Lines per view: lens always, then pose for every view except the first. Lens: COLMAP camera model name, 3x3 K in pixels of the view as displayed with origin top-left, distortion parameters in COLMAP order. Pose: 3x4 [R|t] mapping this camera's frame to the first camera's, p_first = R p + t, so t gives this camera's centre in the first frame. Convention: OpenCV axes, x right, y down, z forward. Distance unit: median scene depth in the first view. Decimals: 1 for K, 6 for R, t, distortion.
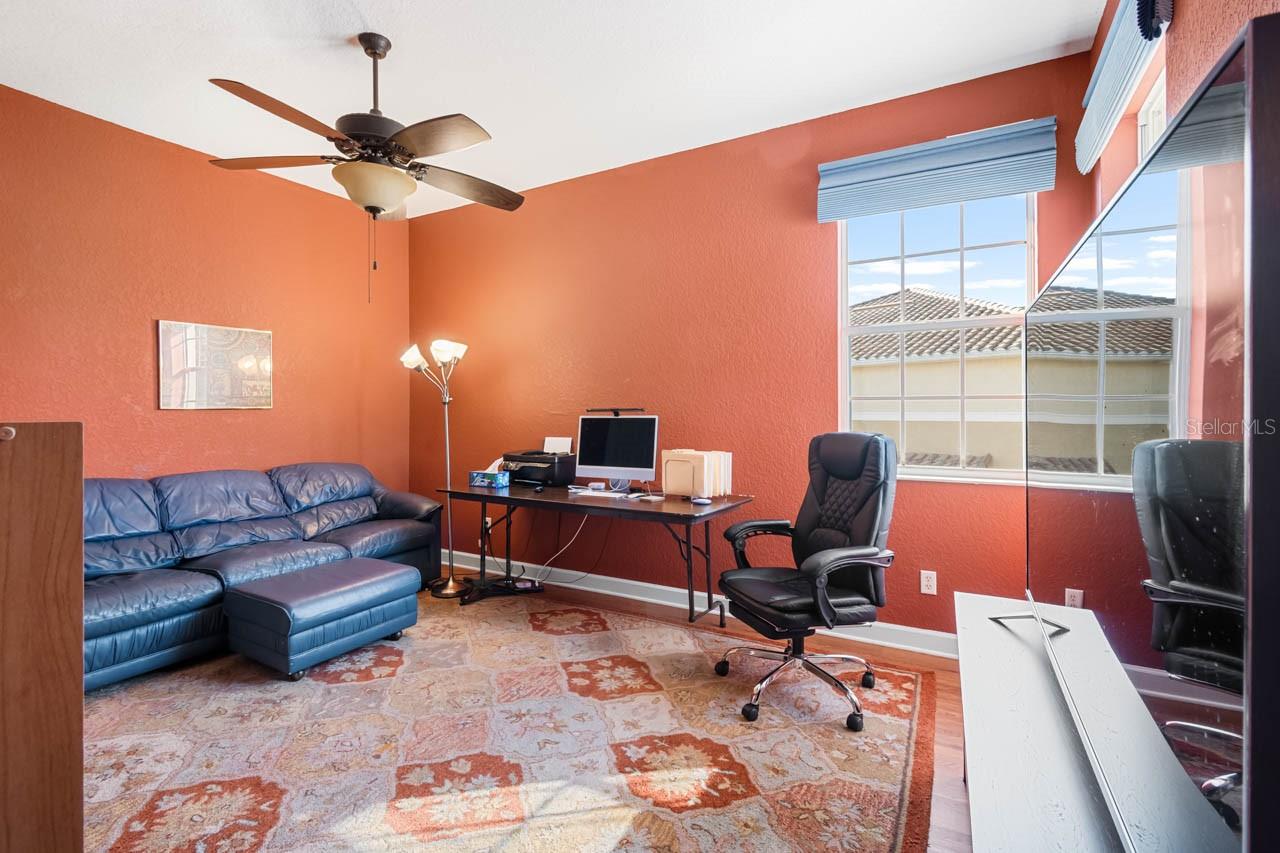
lens RADIAL K [[582.8, 0, 640.2], [0, 582.8, 411.7], [0, 0, 1]] dist [0.002689, -0.000462]
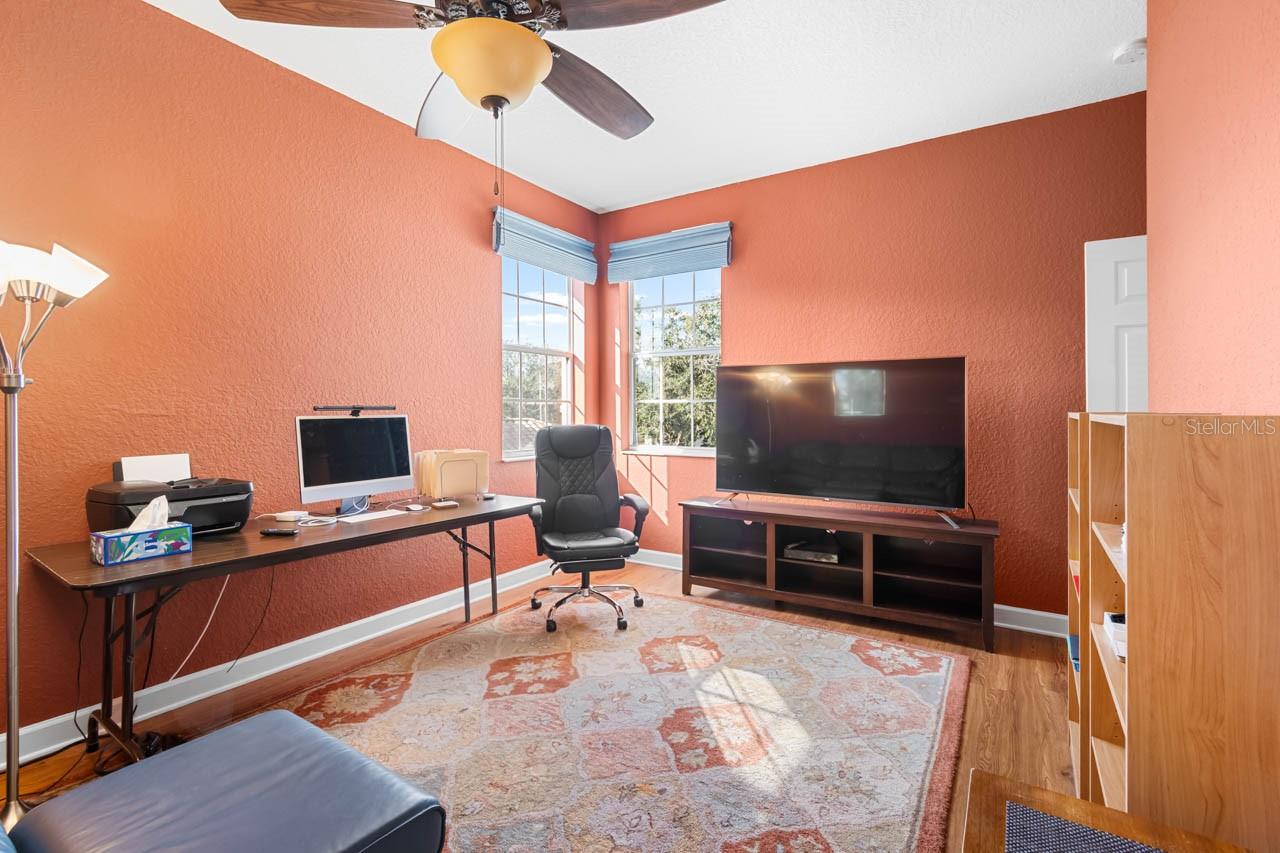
lens RADIAL K [[582.8, 0, 640.2], [0, 582.8, 411.7], [0, 0, 1]] dist [0.002689, -0.000462]
pose [[0.054274, -0.000666, 0.998526, -1.102422], [0.001547, 0.999999, 0.000583, 0.003146], [-0.998525, 0.001513, 0.054275, 0.801795]]
